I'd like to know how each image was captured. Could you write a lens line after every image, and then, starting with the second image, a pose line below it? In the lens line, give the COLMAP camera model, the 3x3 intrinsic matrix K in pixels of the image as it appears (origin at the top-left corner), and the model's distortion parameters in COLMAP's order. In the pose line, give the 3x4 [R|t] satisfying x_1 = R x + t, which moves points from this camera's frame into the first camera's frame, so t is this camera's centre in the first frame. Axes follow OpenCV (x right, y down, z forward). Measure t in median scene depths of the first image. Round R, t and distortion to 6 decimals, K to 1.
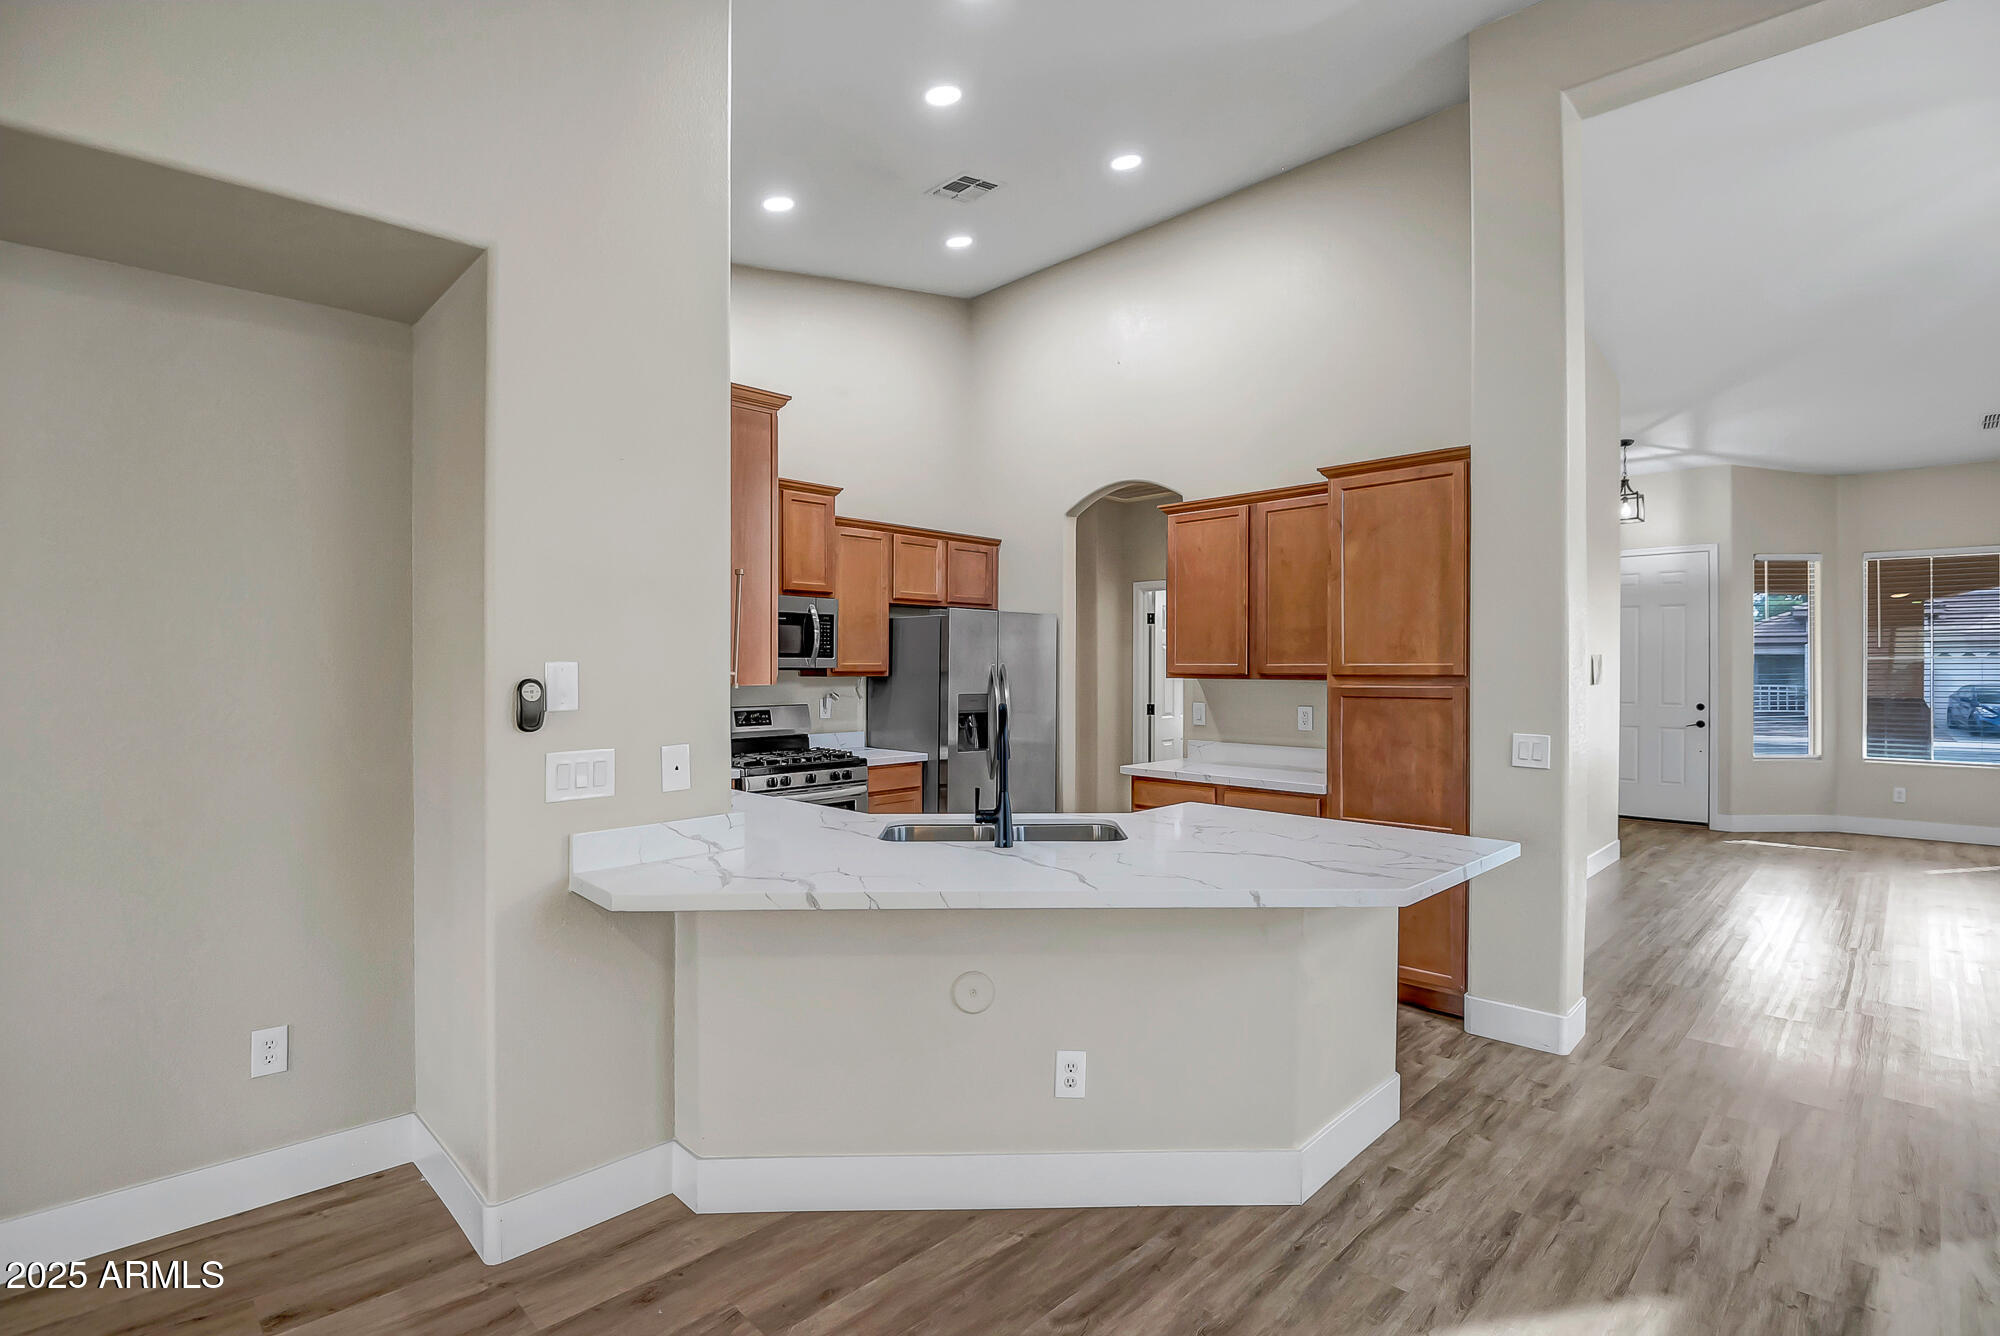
lens RADIAL K [[931.3, 0, 989.1], [0, 931.3, 665.9], [0, 0, 1]] dist [-0.000536, -0.024837]
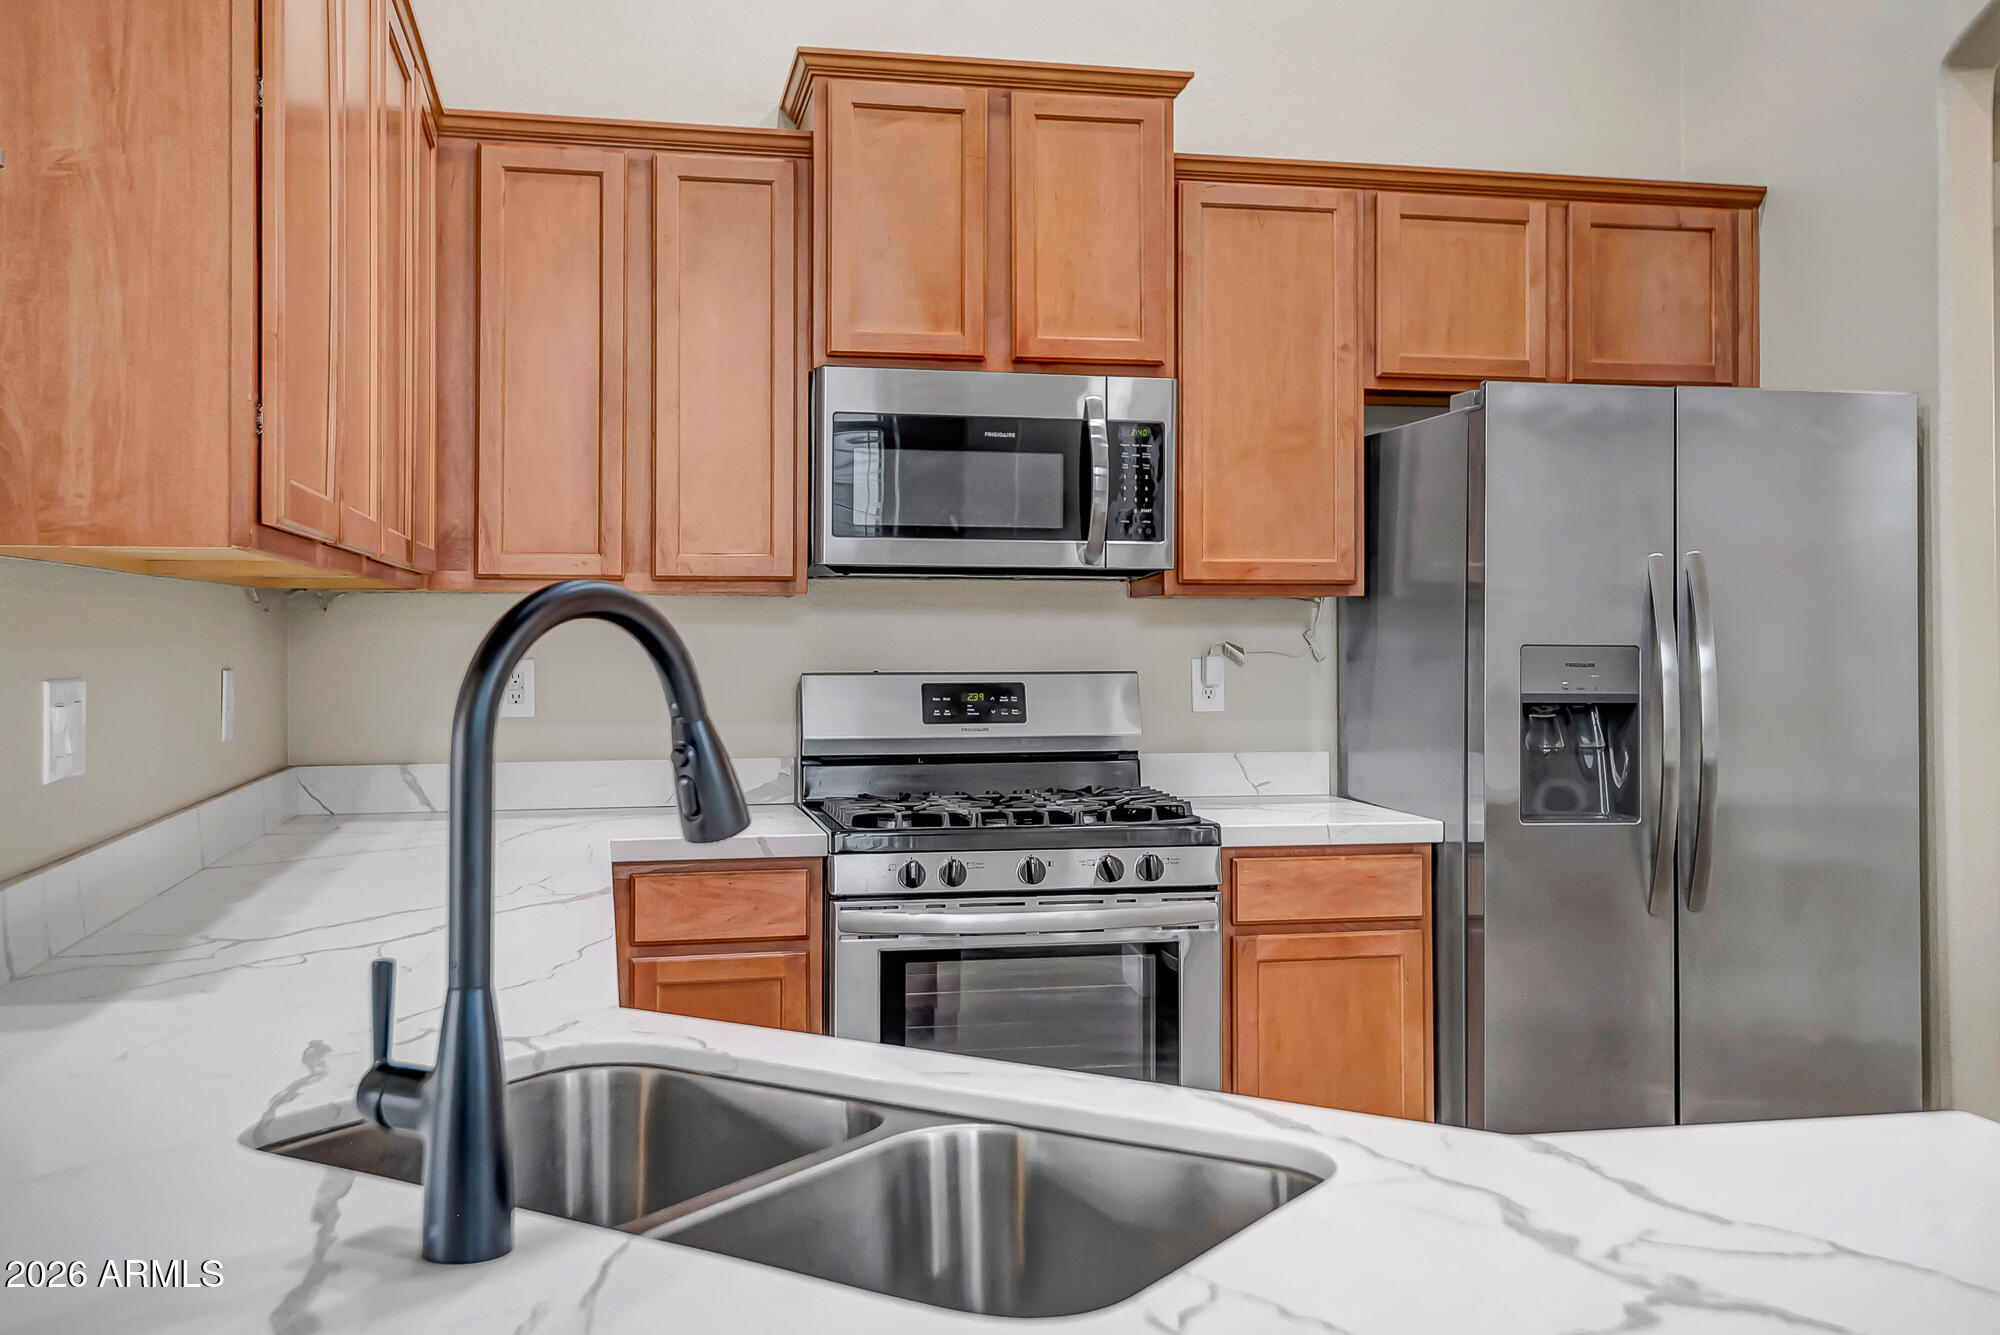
lens RADIAL K [[1872.7, 0, 1005.8], [0, 1872.7, 582.5], [0, 0, 1]] dist [0.020505, 0.006016]
pose [[0.841604, -0.016235, -0.539852, 0.175015], [0.001561, 0.999617, -0.027628, 0.027640], [0.540094, 0.022409, 0.841307, 0.355153]]
